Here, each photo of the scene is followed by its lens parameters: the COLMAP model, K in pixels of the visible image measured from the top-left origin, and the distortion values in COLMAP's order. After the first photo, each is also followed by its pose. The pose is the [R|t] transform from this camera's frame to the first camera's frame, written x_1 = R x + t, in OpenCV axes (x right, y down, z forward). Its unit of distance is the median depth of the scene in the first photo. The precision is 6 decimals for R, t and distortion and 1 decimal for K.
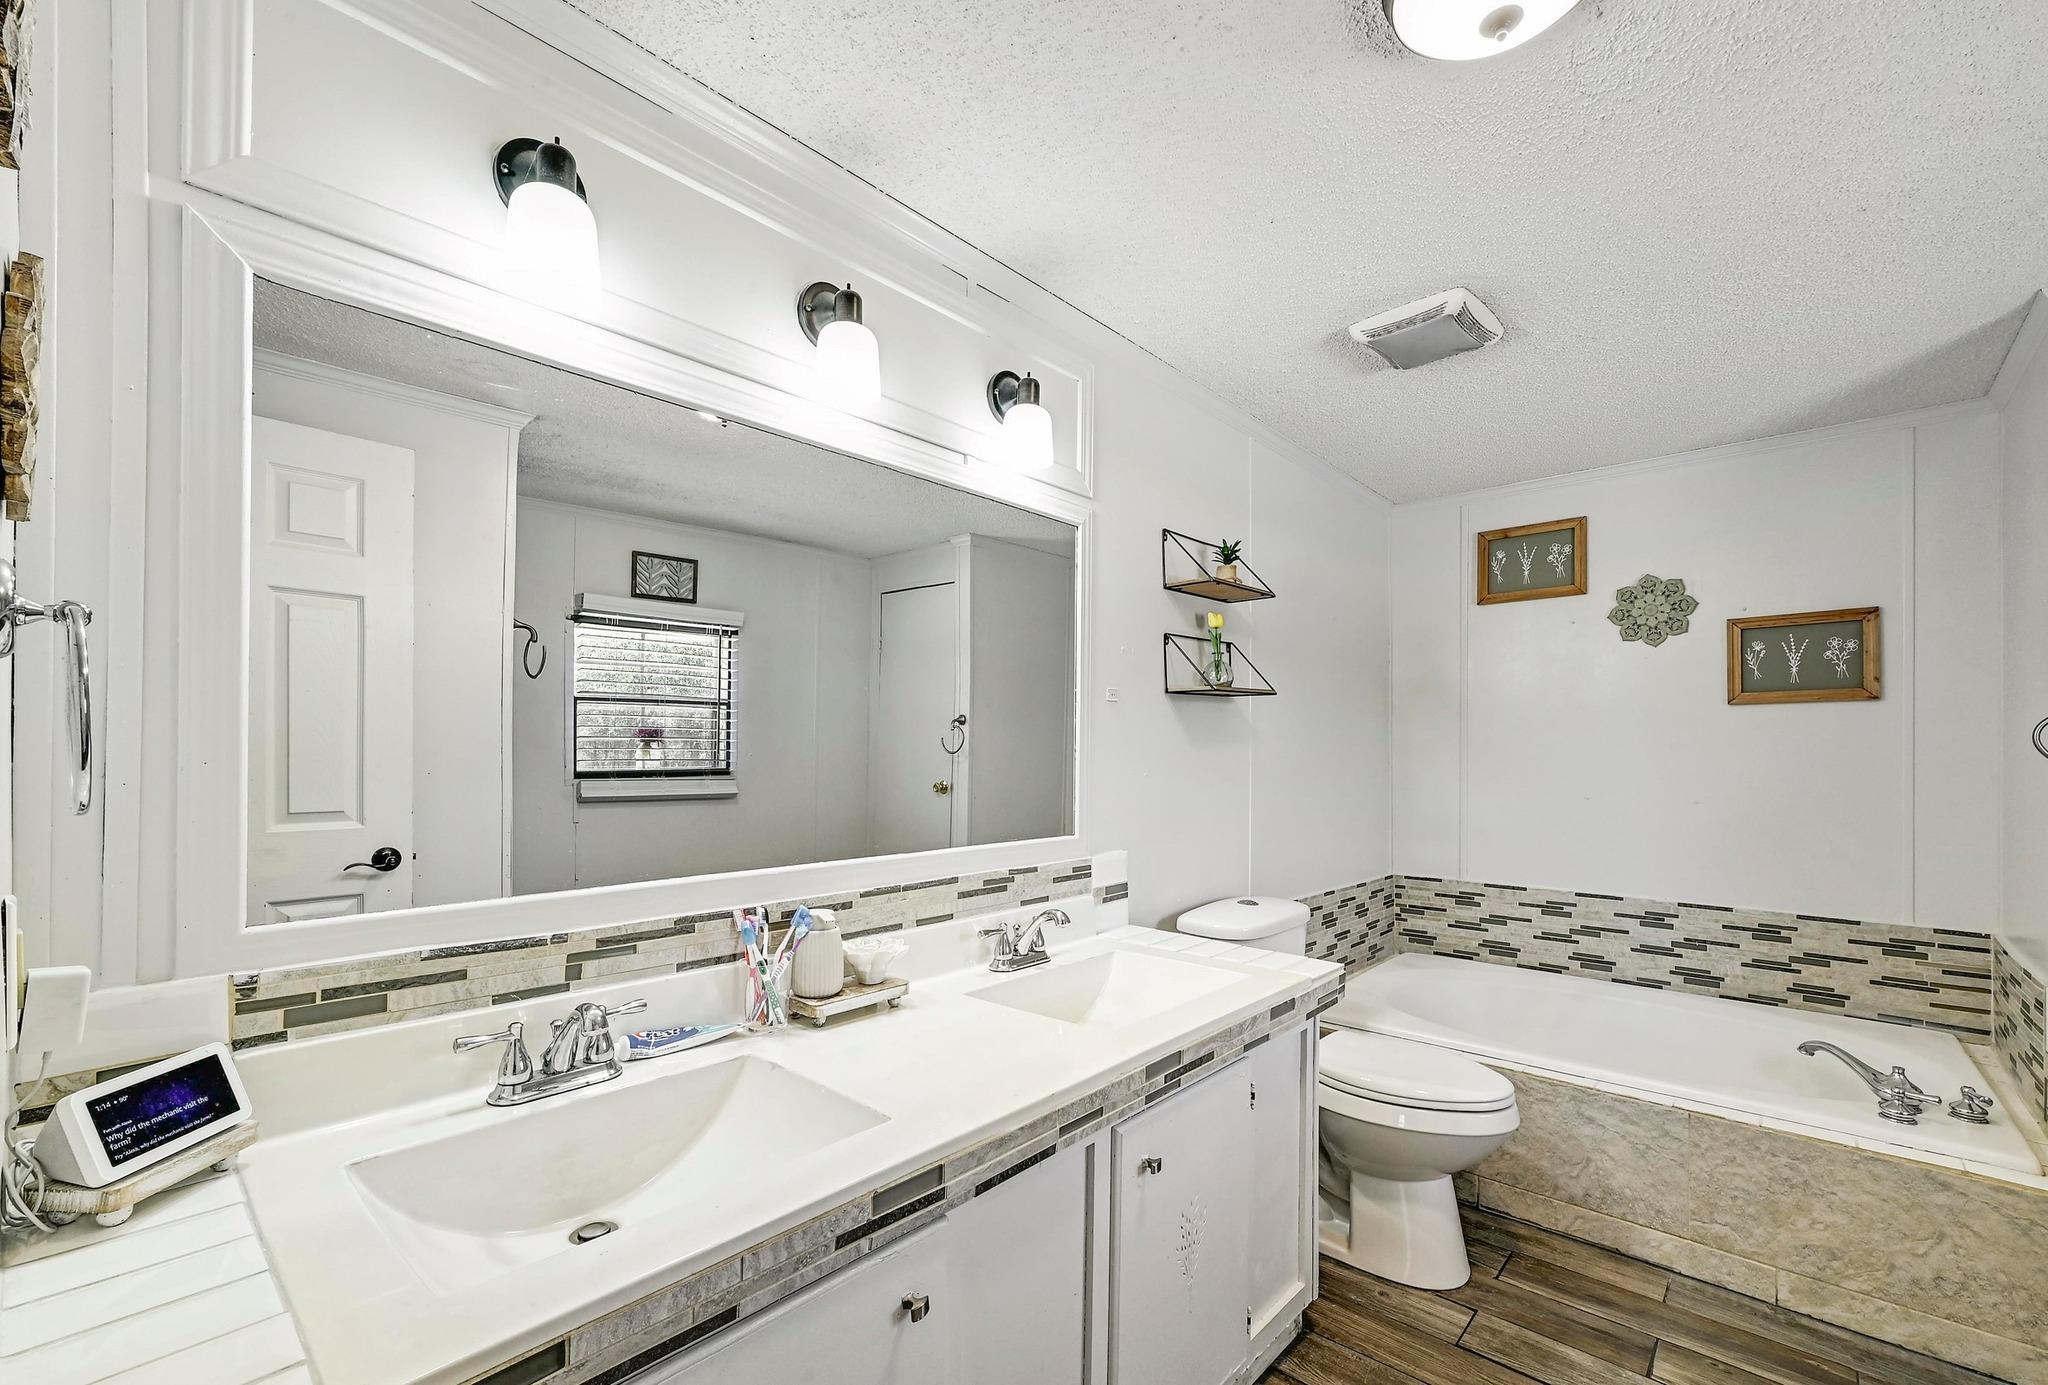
lens RADIAL K [[870.5, 0, 1014.0], [0, 870.5, 747.9], [0, 0, 1]] dist [-0.000568, -0.000077]
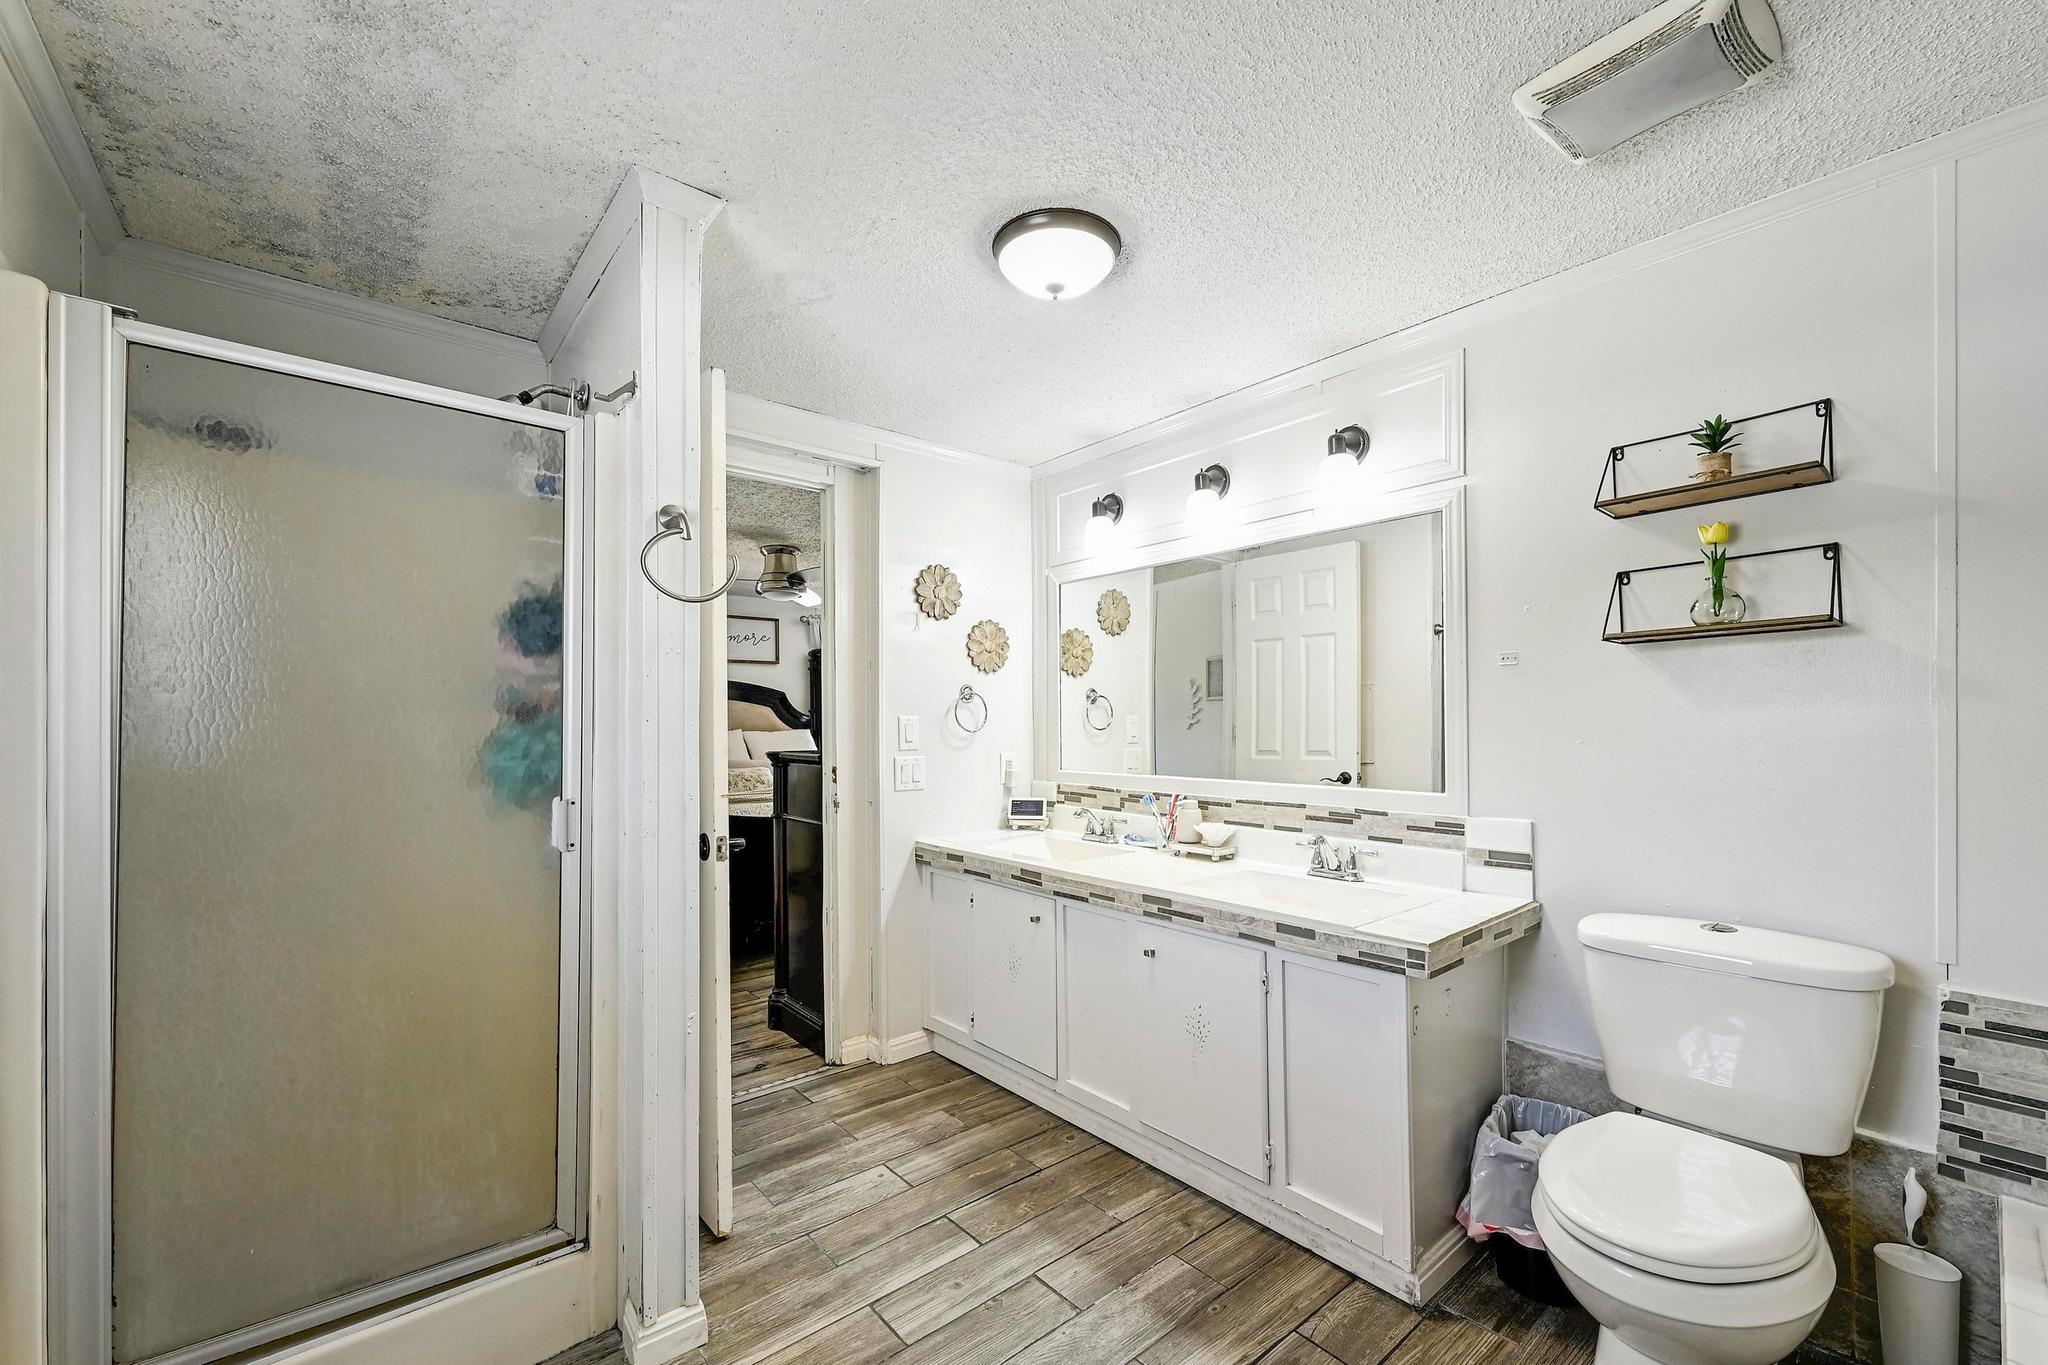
lens RADIAL K [[839.7, 0, 1032.5], [0, 839.7, 732.1], [0, 0, 1]] dist [0.000039, -0.000149]
pose [[-0.132092, 0.008030, -0.991205, 1.181240], [0.006756, 0.999951, 0.007201, 0.012543], [0.991214, -0.005745, -0.132140, 0.628457]]
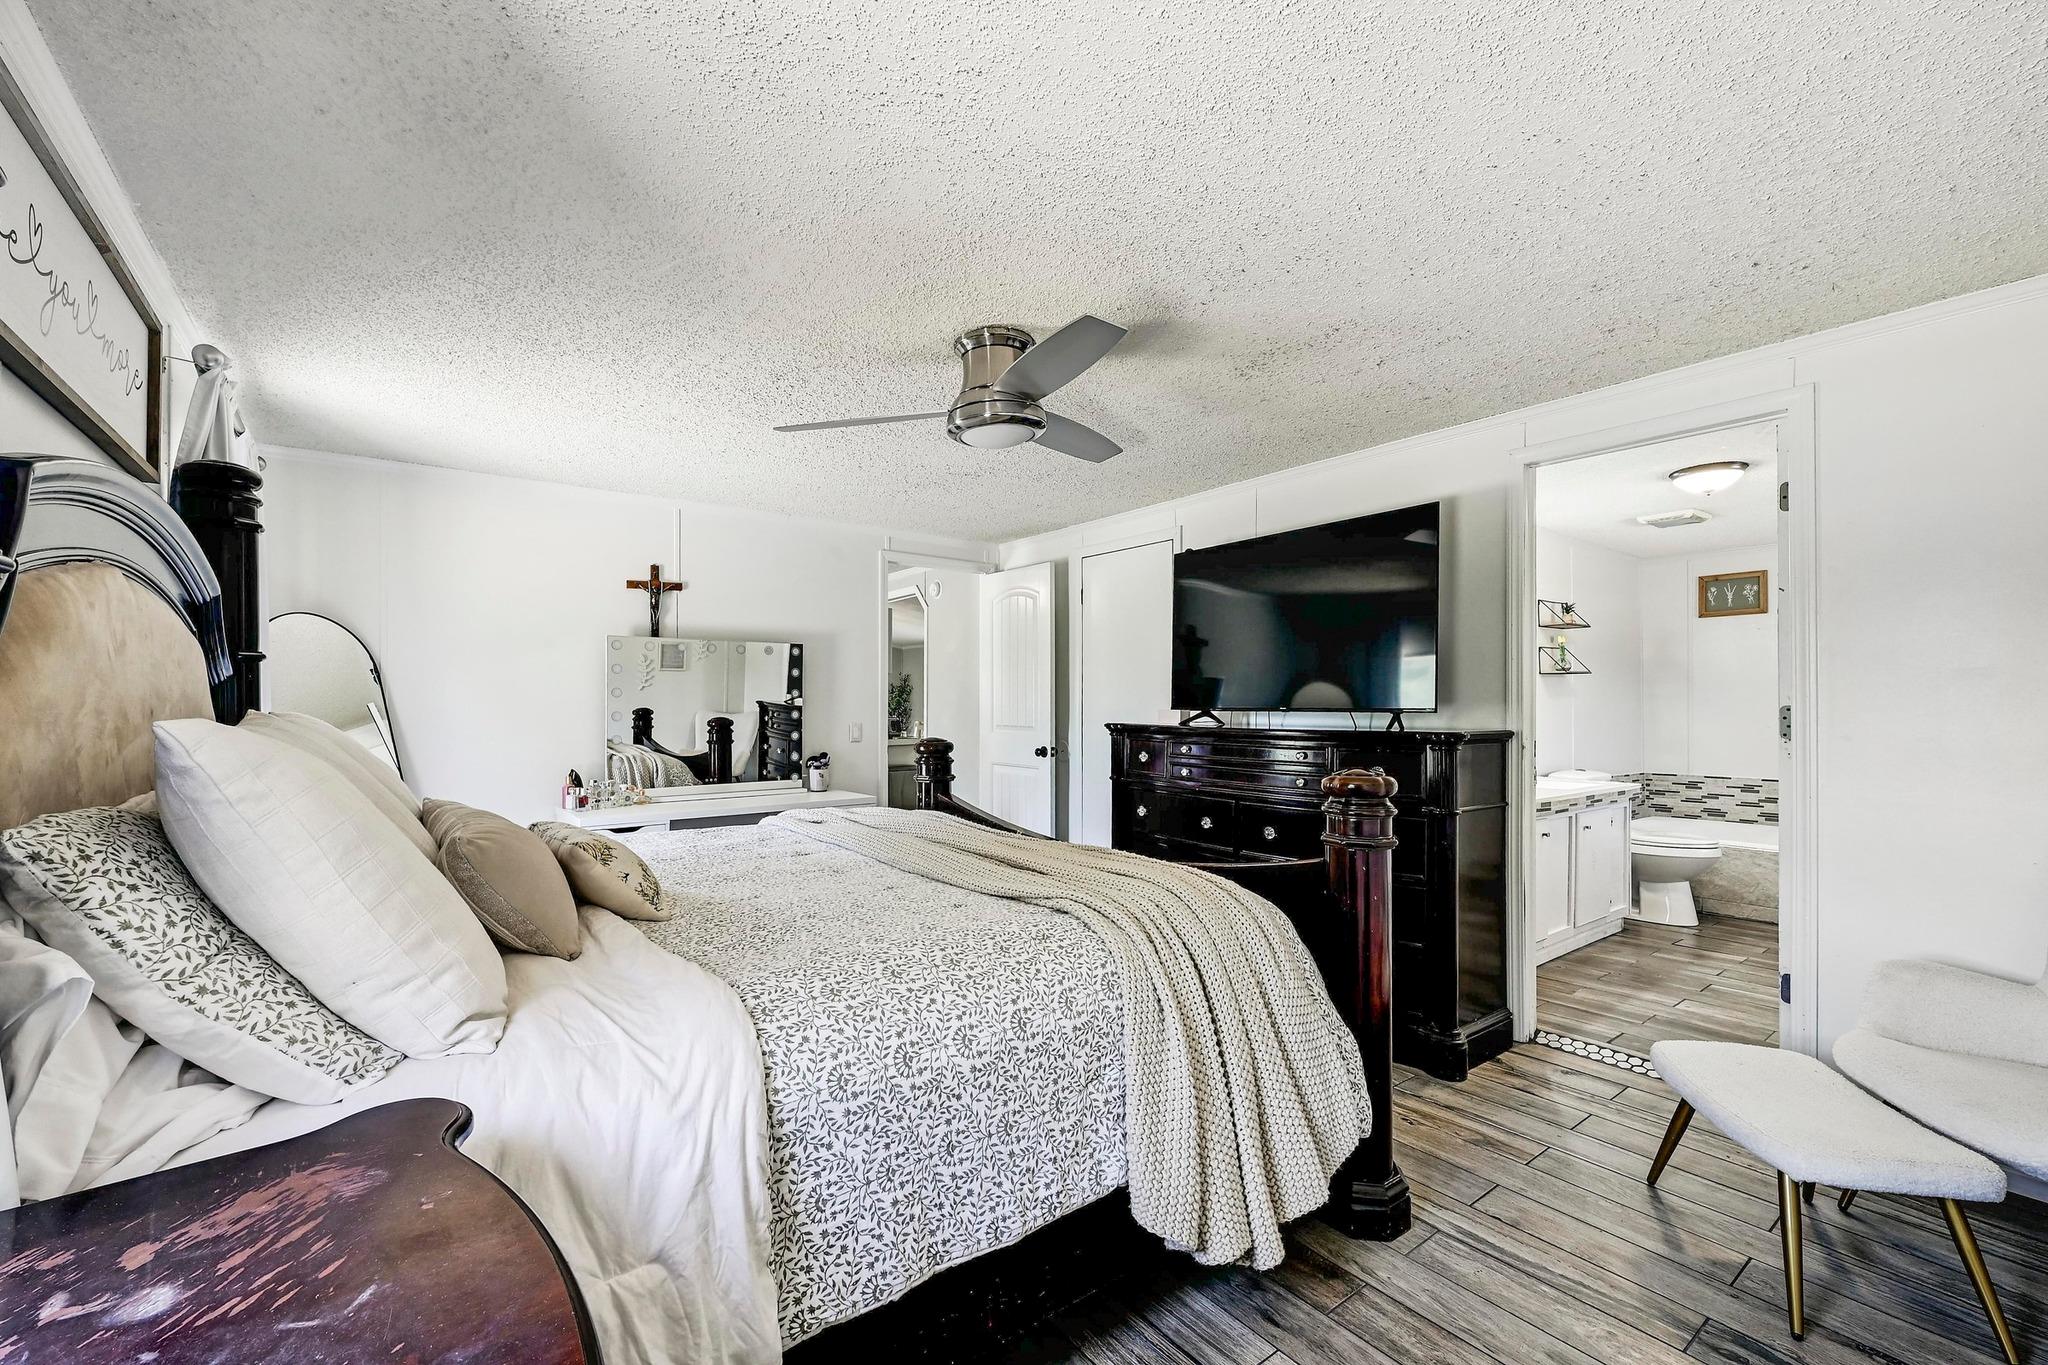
lens RADIAL K [[826.4, 0, 1026.5], [0, 826.4, 701.2], [0, 0, 1]] dist [-0.001021, -0.000311]
pose [[0.981612, -0.002785, -0.190867, -0.811179], [0.001516, 0.999976, -0.006790, 0.023524], [0.190882, 0.006376, 0.981592, -1.504892]]
